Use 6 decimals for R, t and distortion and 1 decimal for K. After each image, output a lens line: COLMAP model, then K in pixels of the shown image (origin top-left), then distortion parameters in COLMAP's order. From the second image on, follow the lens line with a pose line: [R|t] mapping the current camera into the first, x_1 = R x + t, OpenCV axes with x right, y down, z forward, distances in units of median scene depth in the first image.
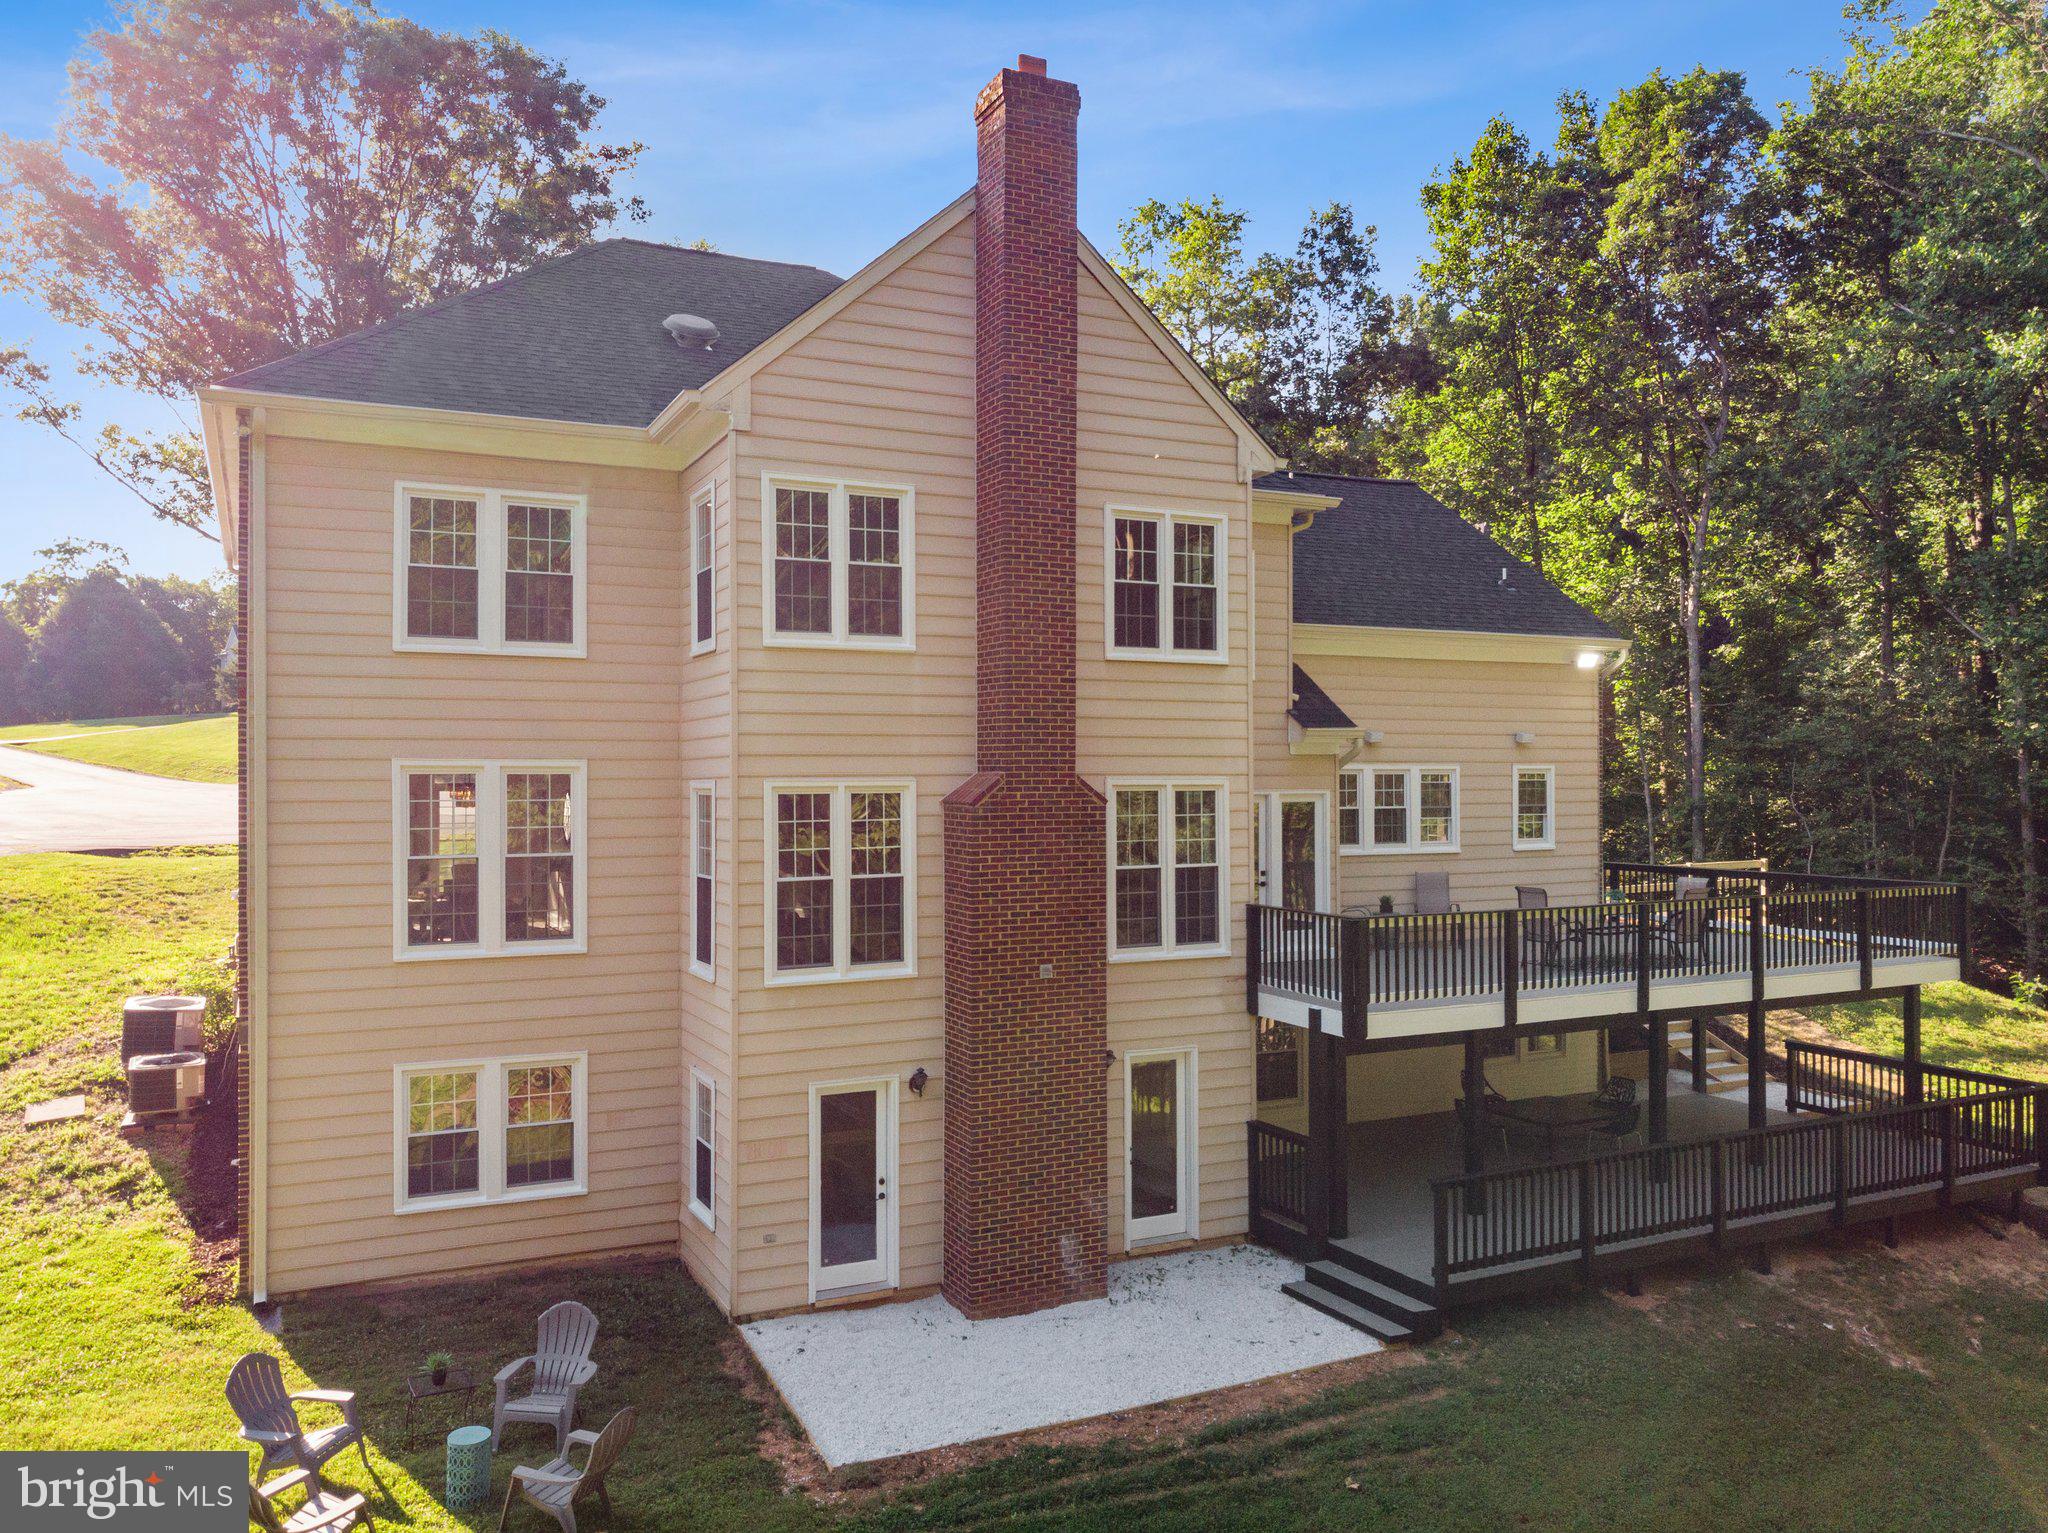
lens RADIAL K [[1531.7, 0, 1022.8], [0, 1531.7, 771.7], [0, 0, 1]] dist [-0.006551, 0.004229]
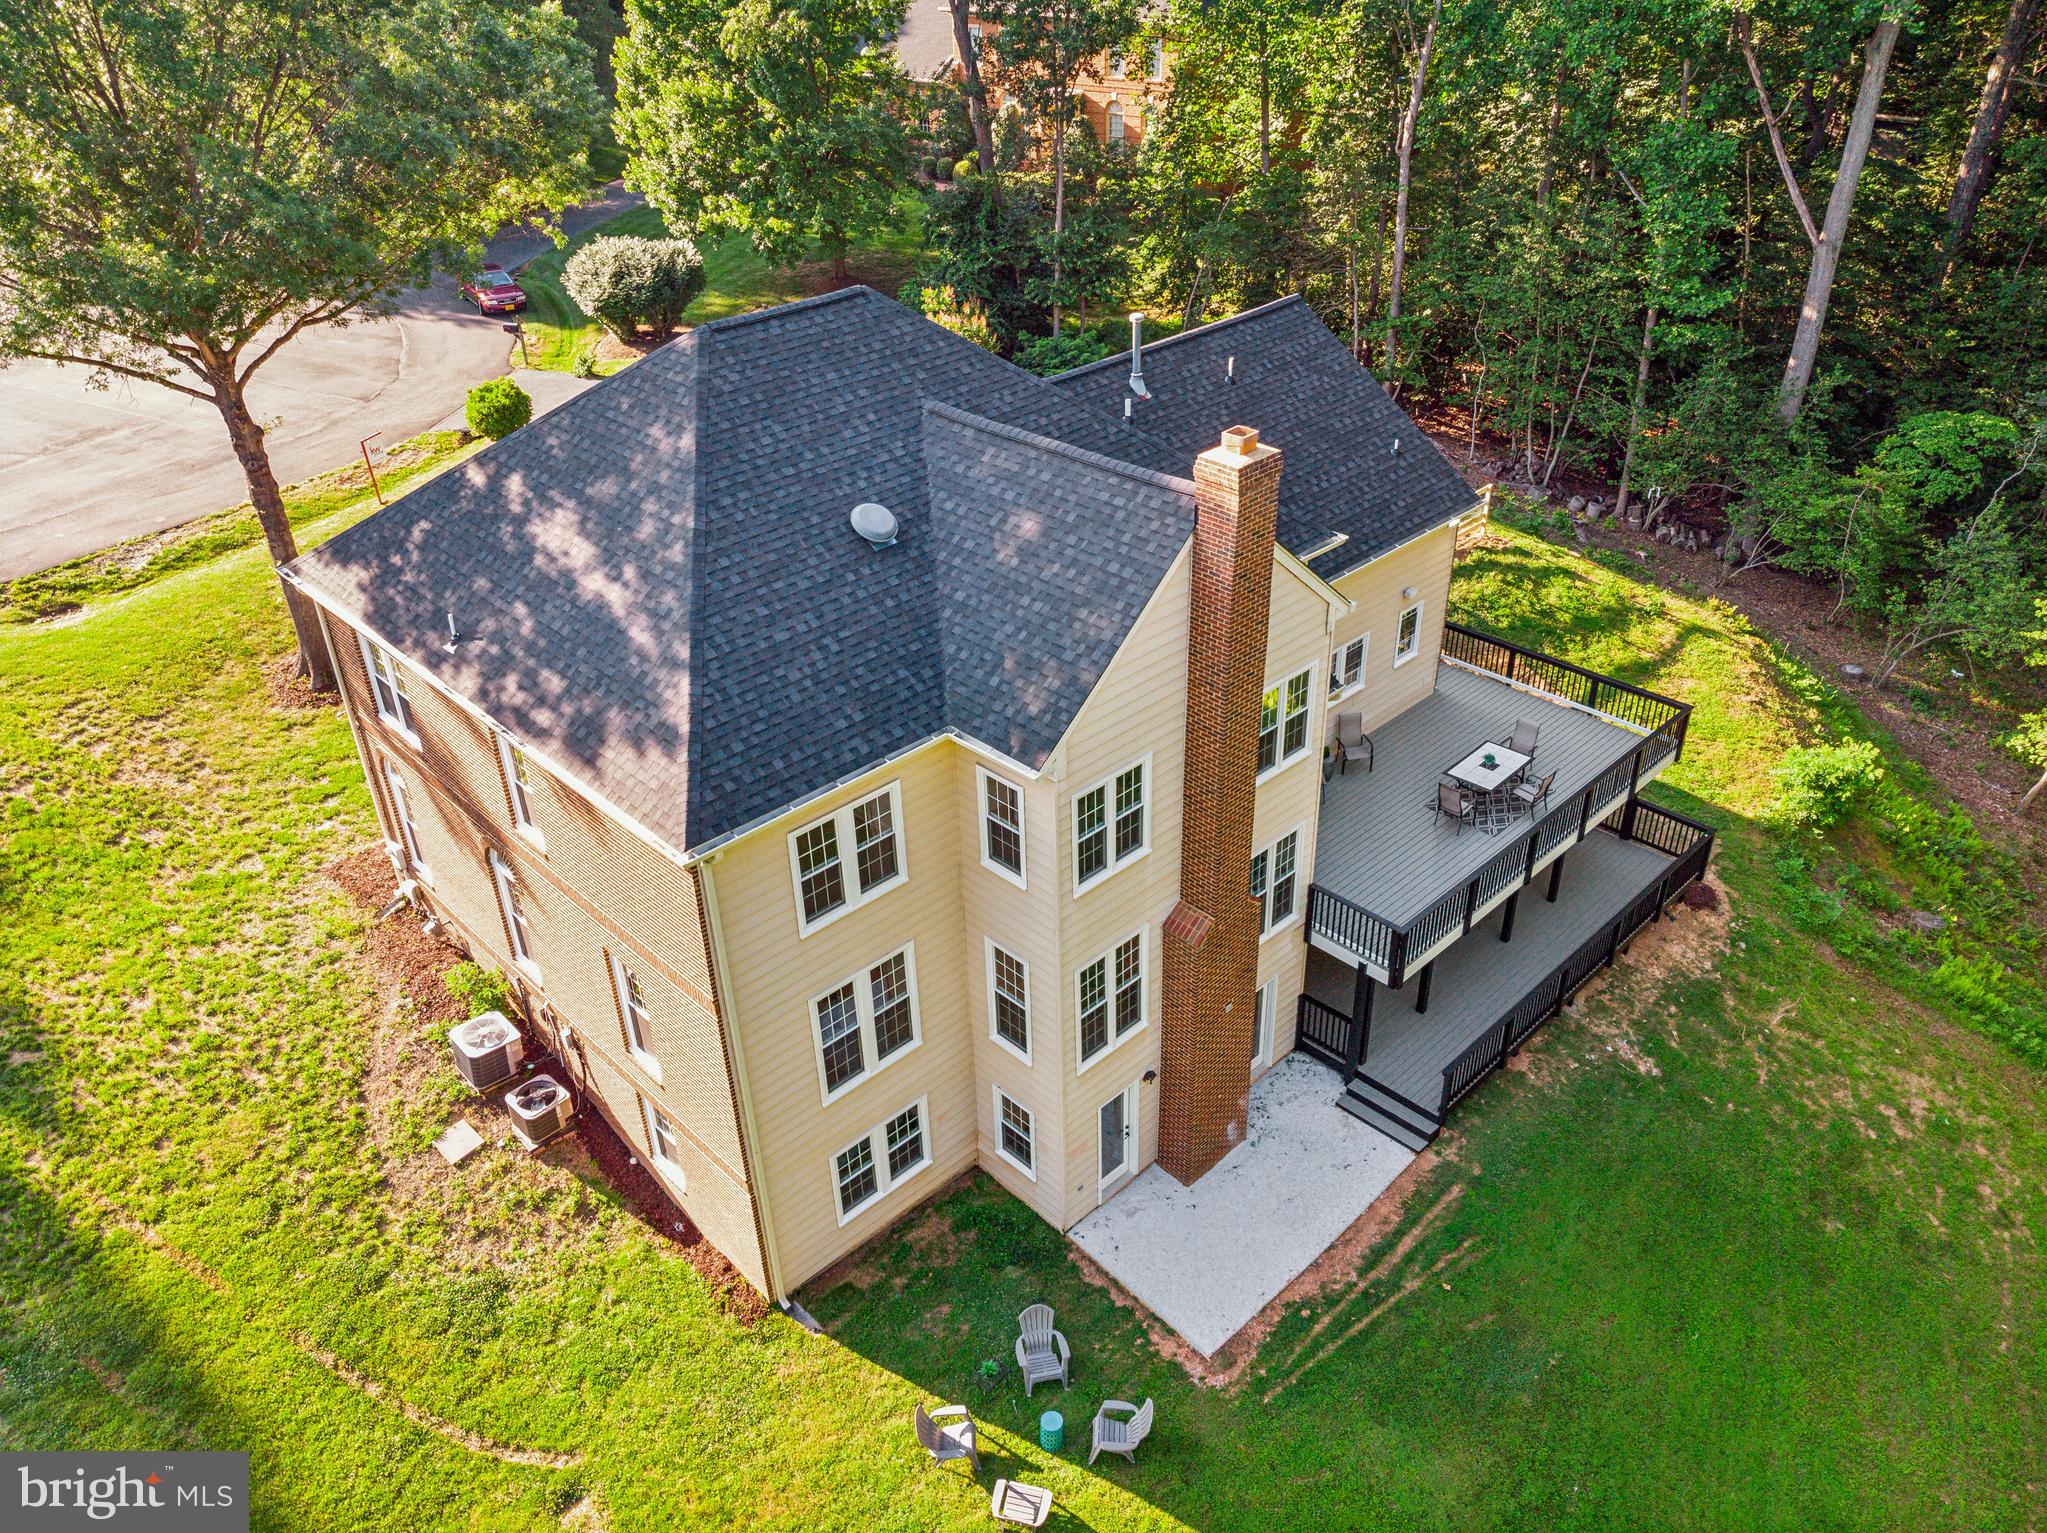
lens RADIAL K [[1531.0, 0, 1024.3], [0, 1531.0, 760.1], [0, 0, 1]] dist [-0.006551, 0.004229]
pose [[0.953119, -0.178638, 0.244240, -0.520132], [0.025787, 0.852161, 0.522643, -0.907393], [-0.301496, -0.491843, 0.816817, -0.089221]]
